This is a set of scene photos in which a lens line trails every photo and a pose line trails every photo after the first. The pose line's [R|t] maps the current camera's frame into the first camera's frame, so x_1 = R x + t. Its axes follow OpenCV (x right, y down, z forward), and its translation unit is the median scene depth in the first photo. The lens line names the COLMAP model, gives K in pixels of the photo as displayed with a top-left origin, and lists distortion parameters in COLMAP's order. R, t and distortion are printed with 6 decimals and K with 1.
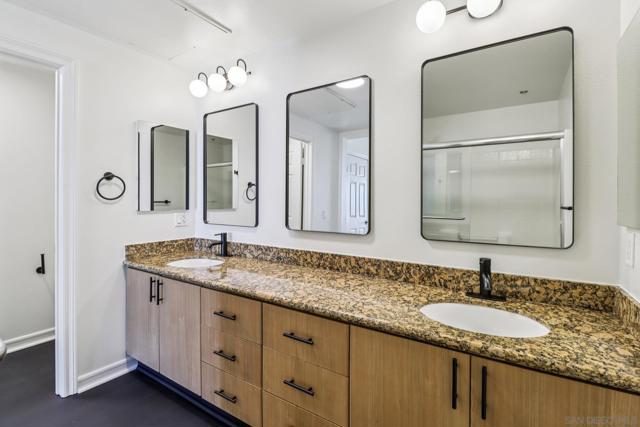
lens RADIAL K [[273.4, 0, 338.9], [0, 273.4, 212.2], [0, 0, 1]] dist [-0.012275, 0.000075]
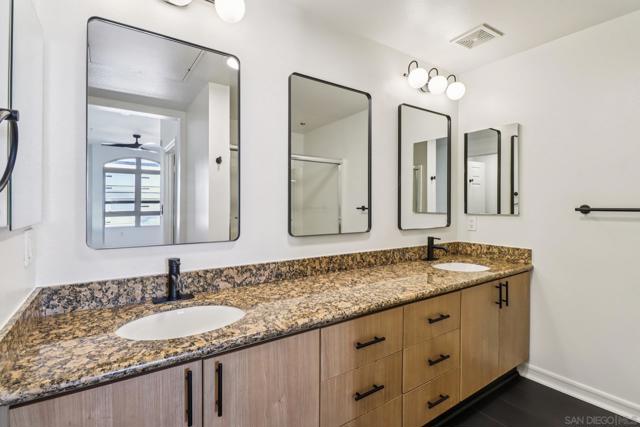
lens RADIAL K [[298.1, 0, 313.3], [0, 298.1, 202.5], [0, 0, 1]] dist [0.000628, -0.013476]
pose [[0.460659, -0.005924, 0.887557, -0.997783], [0.026801, 0.999615, -0.007238, -0.032127], [-0.887172, 0.027121, 0.460640, 0.559900]]
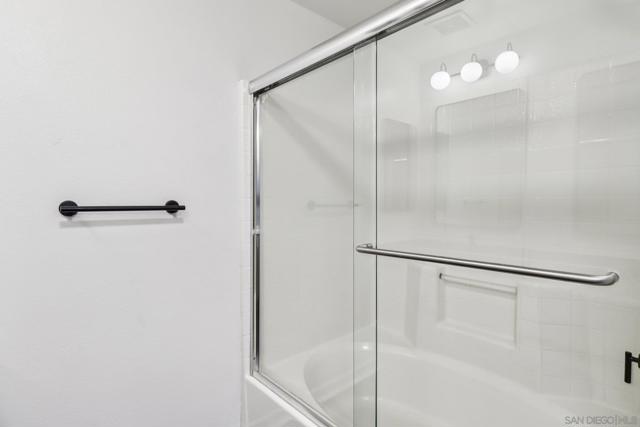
lens RADIAL K [[327.5, 0, 319.8], [0, 327.5, 200.5], [0, 0, 1]] dist [0.002895, 0.000021]
pose [[-0.947523, -0.013183, 0.319415, -0.327872], [-0.003476, 0.999515, 0.030941, -0.029637], [-0.319668, 0.028207, -0.947110, 0.663509]]
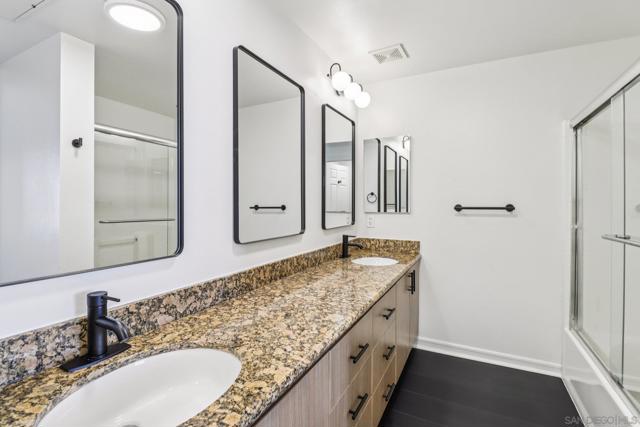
lens RADIAL K [[298.1, 0, 313.3], [0, 298.1, 202.5], [0, 0, 1]] dist [0.000628, -0.013476]
pose [[-0.015410, -0.012091, 0.999808, -0.971601], [0.024170, 0.999630, 0.012462, -0.047165], [-0.999589, 0.024358, -0.015112, 0.870491]]
